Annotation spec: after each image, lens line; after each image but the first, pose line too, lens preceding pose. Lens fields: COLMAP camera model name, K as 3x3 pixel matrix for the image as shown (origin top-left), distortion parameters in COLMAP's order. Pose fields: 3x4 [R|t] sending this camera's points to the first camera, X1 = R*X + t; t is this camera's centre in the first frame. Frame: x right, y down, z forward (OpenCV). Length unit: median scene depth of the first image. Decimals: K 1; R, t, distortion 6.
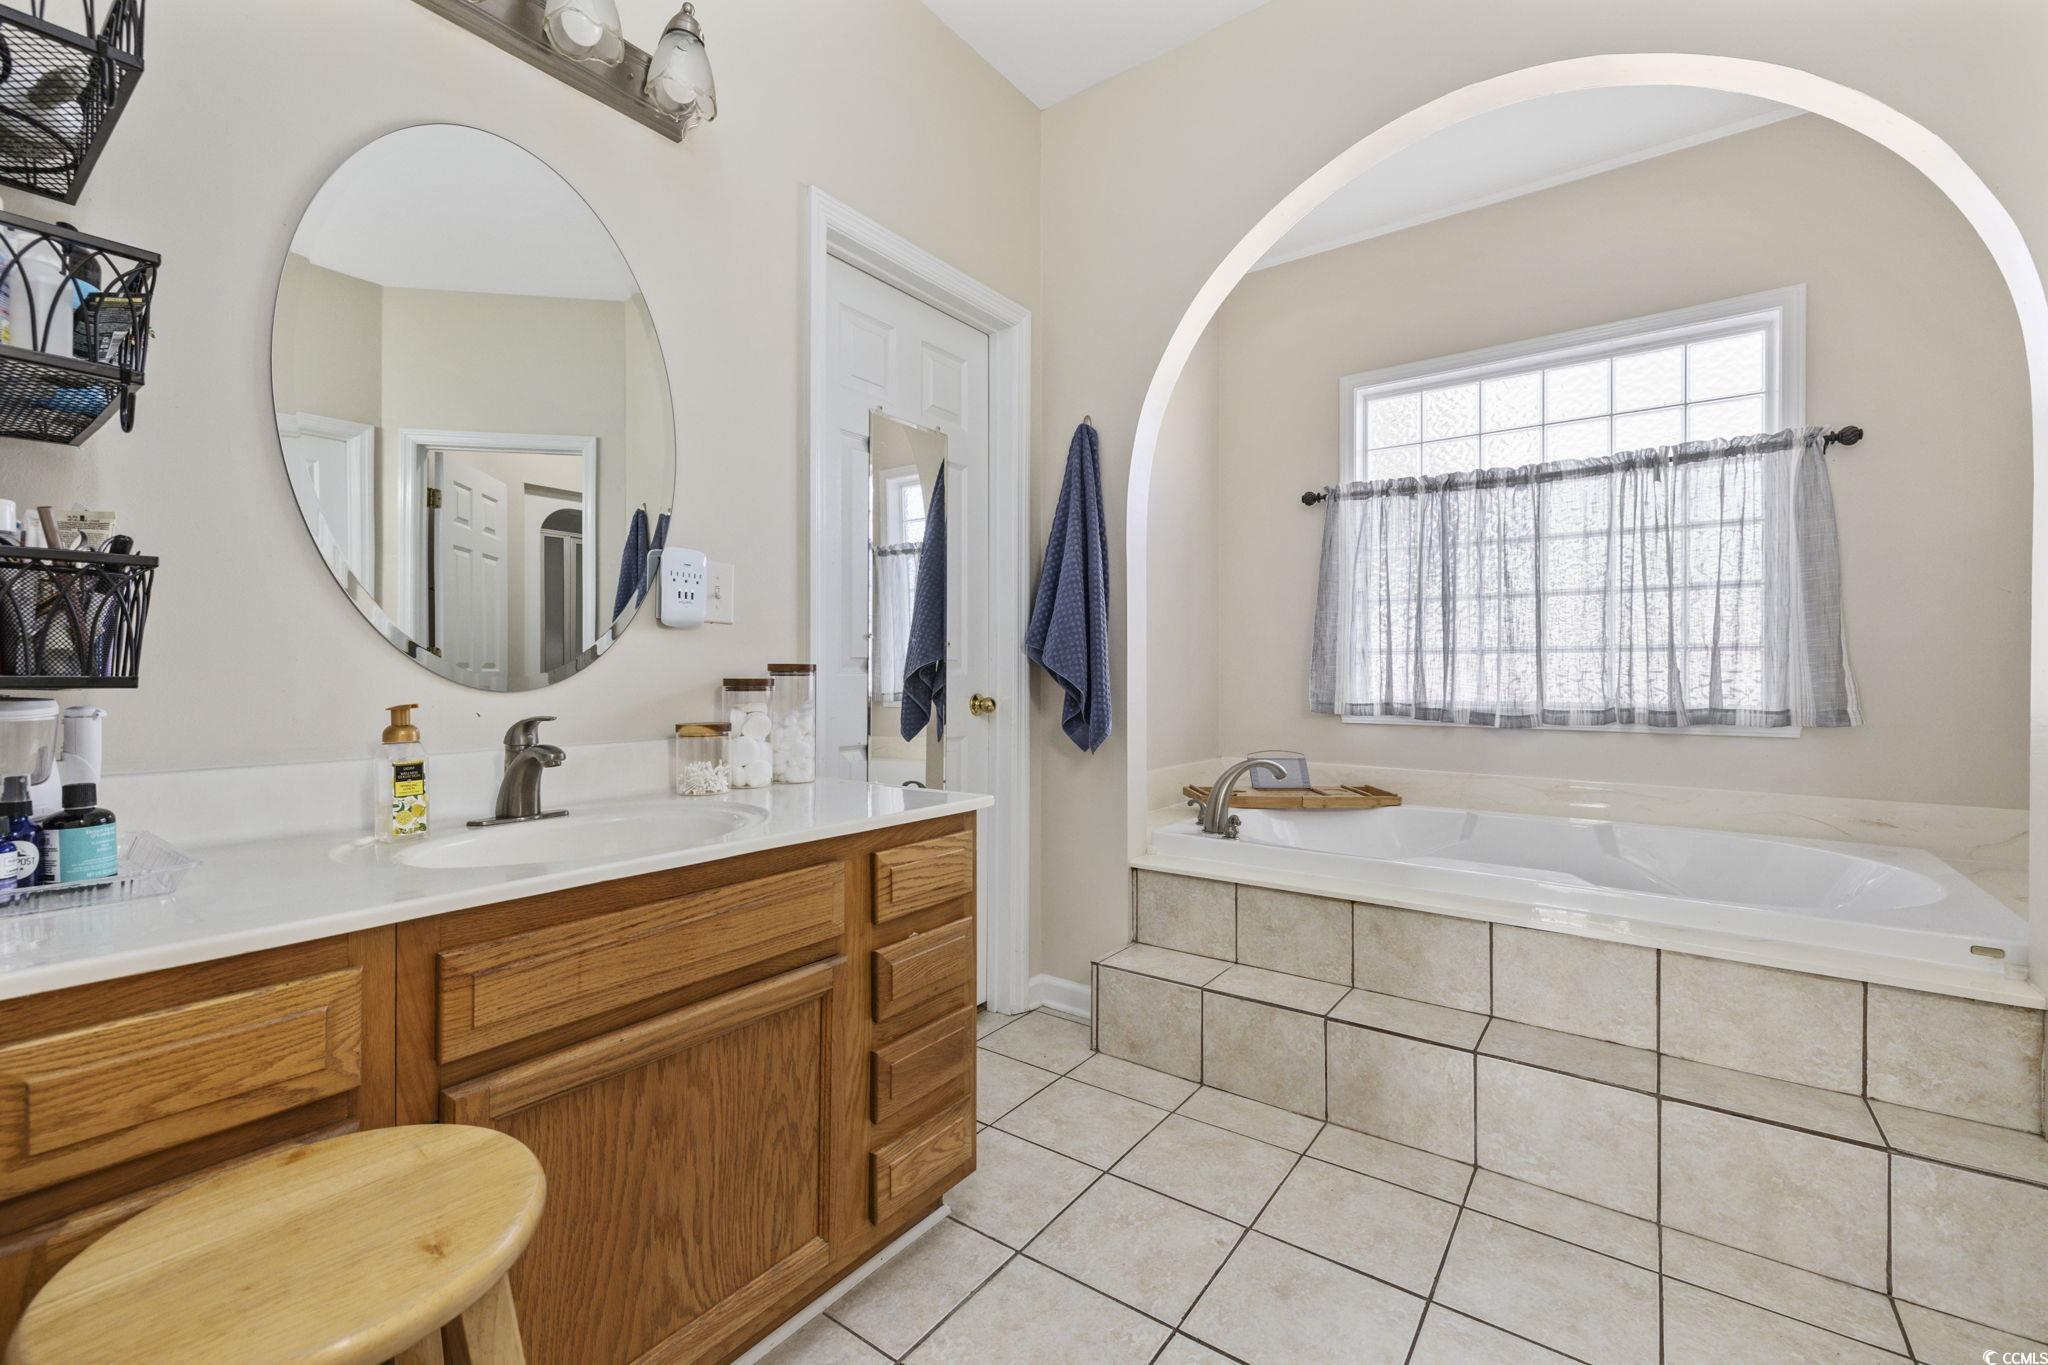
lens RADIAL K [[880.2, 0, 1024.0], [0, 880.2, 682.5], [0, 0, 1]] dist [-0.000542, -0.000442]
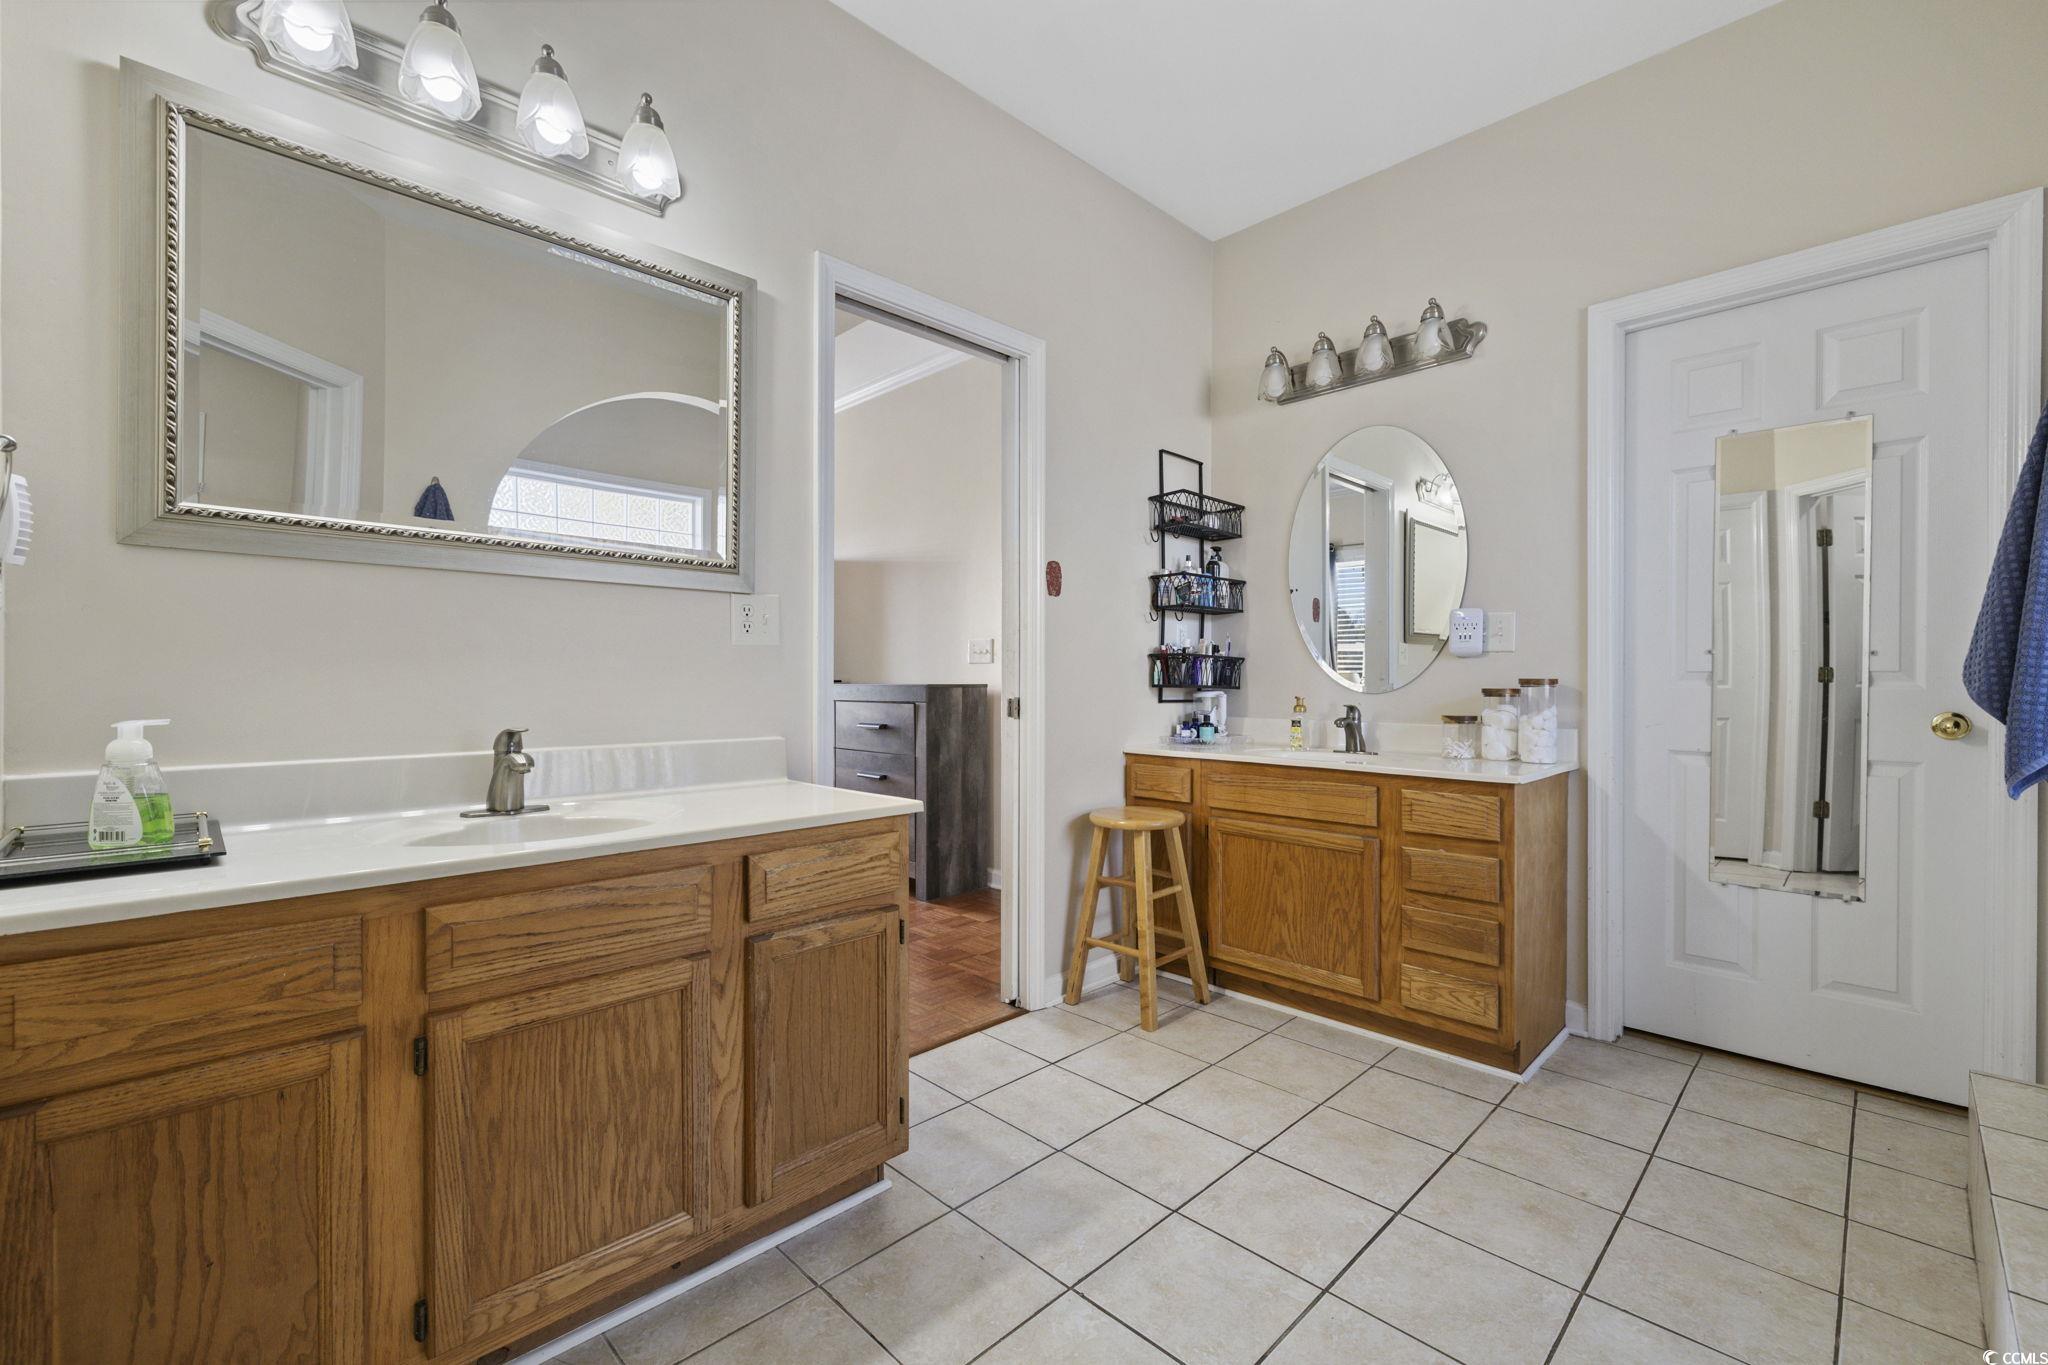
lens RADIAL K [[880.2, 0, 1024.0], [0, 880.2, 682.5], [0, 0, 1]] dist [-0.000542, -0.000442]
pose [[-0.154556, -0.015472, -0.987863, 0.858298], [-0.027481, 0.999558, -0.011356, 0.016272], [0.987602, 0.025392, -0.154913, 0.279045]]
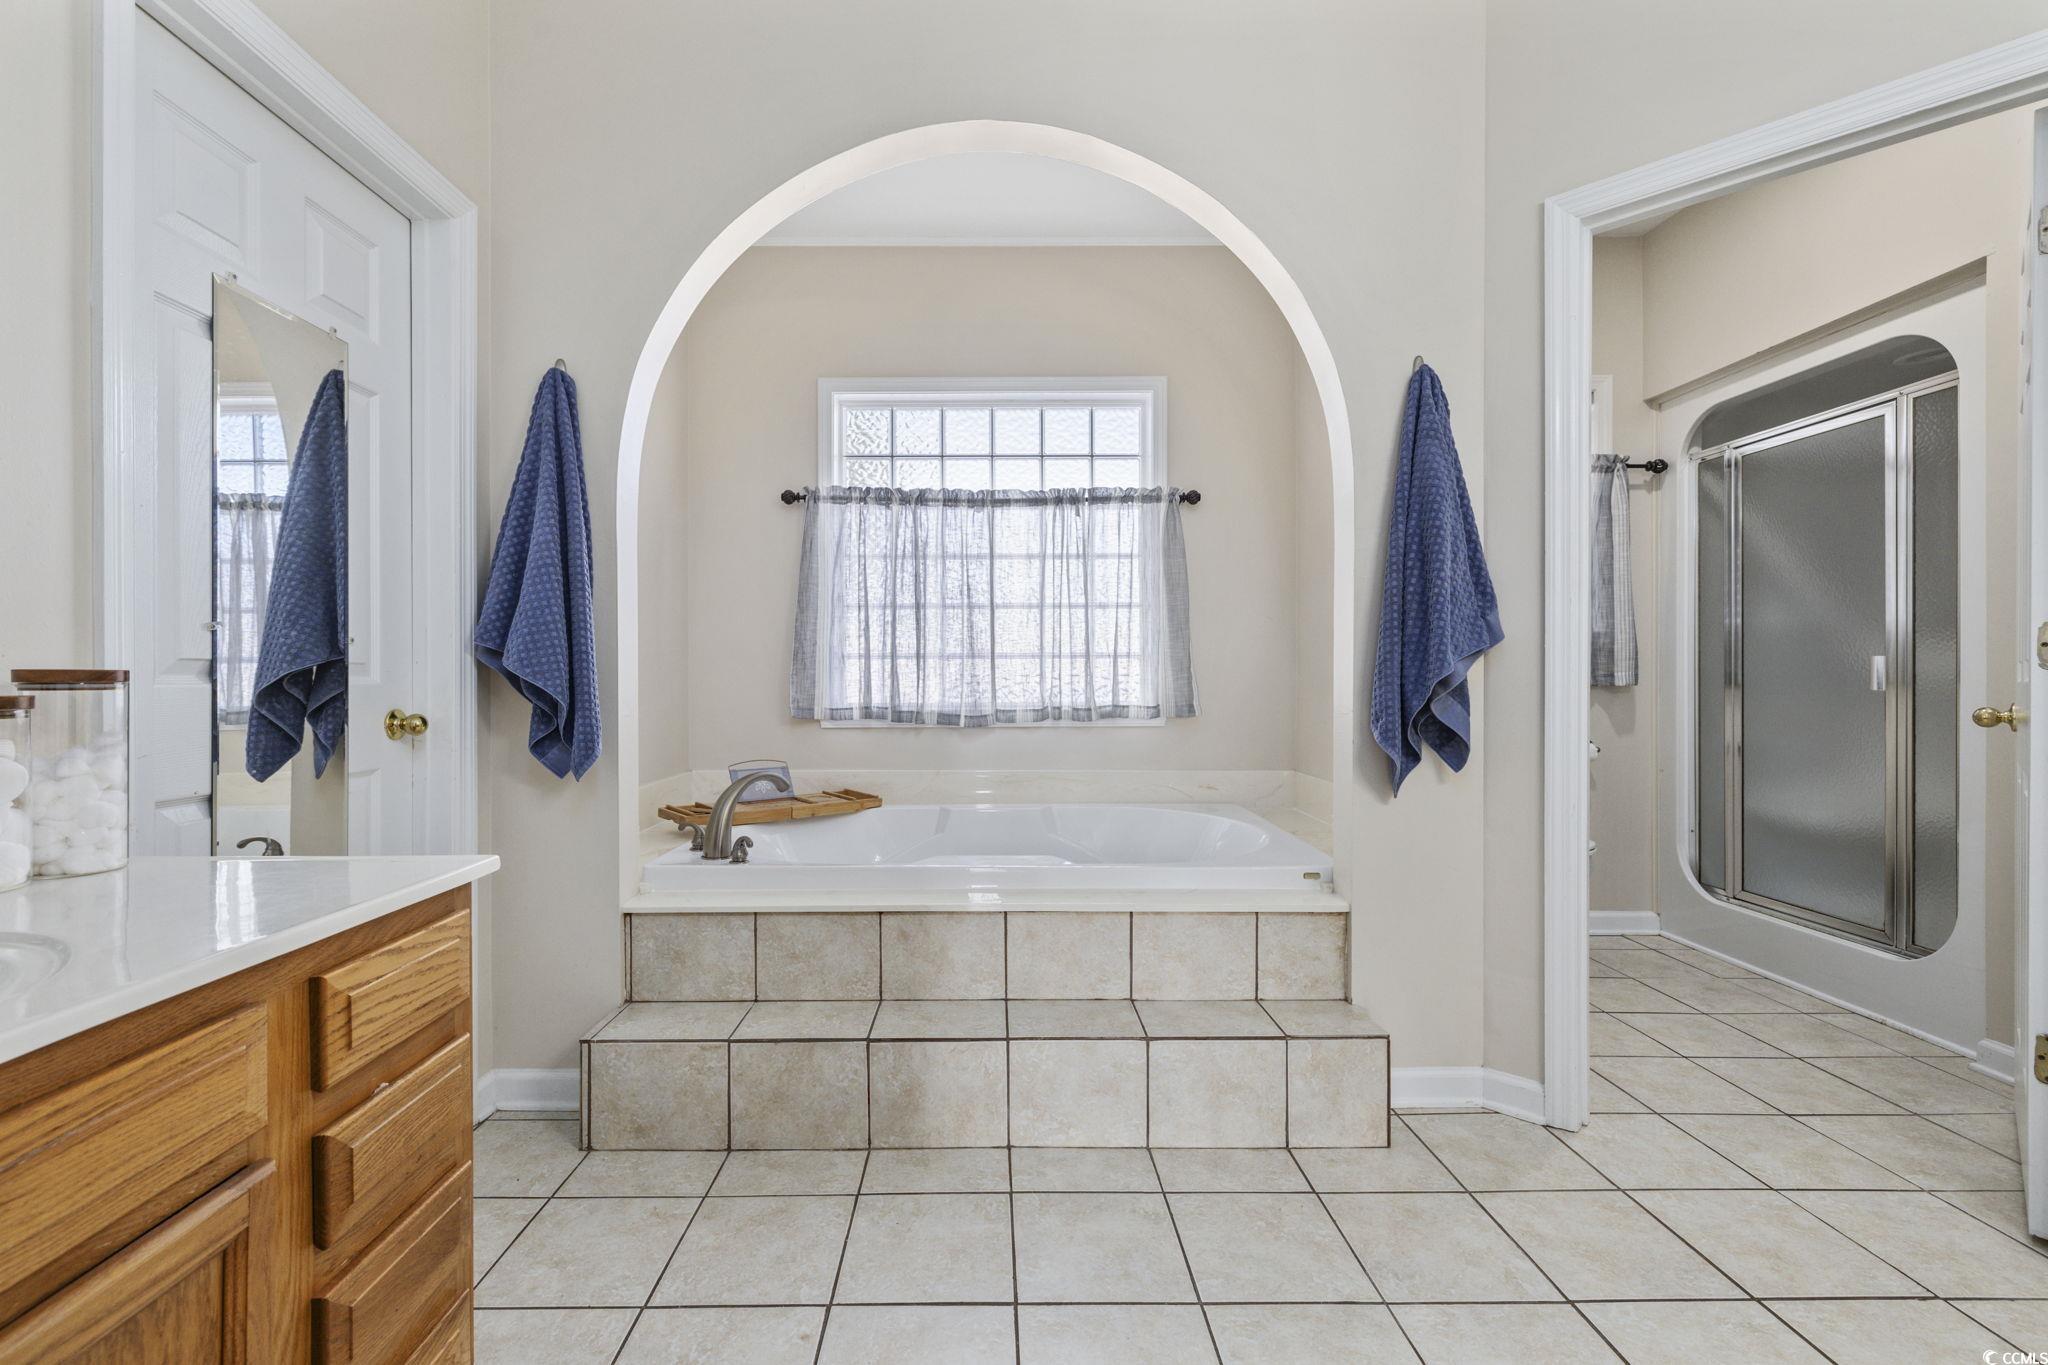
lens RADIAL K [[880.2, 0, 1024.0], [0, 880.2, 682.5], [0, 0, 1]] dist [-0.000542, -0.000442]
pose [[0.798734, -0.008120, 0.601630, -0.075203], [0.010265, 0.999947, -0.000132, -0.004064], [-0.601597, 0.006281, 0.798775, 0.108027]]
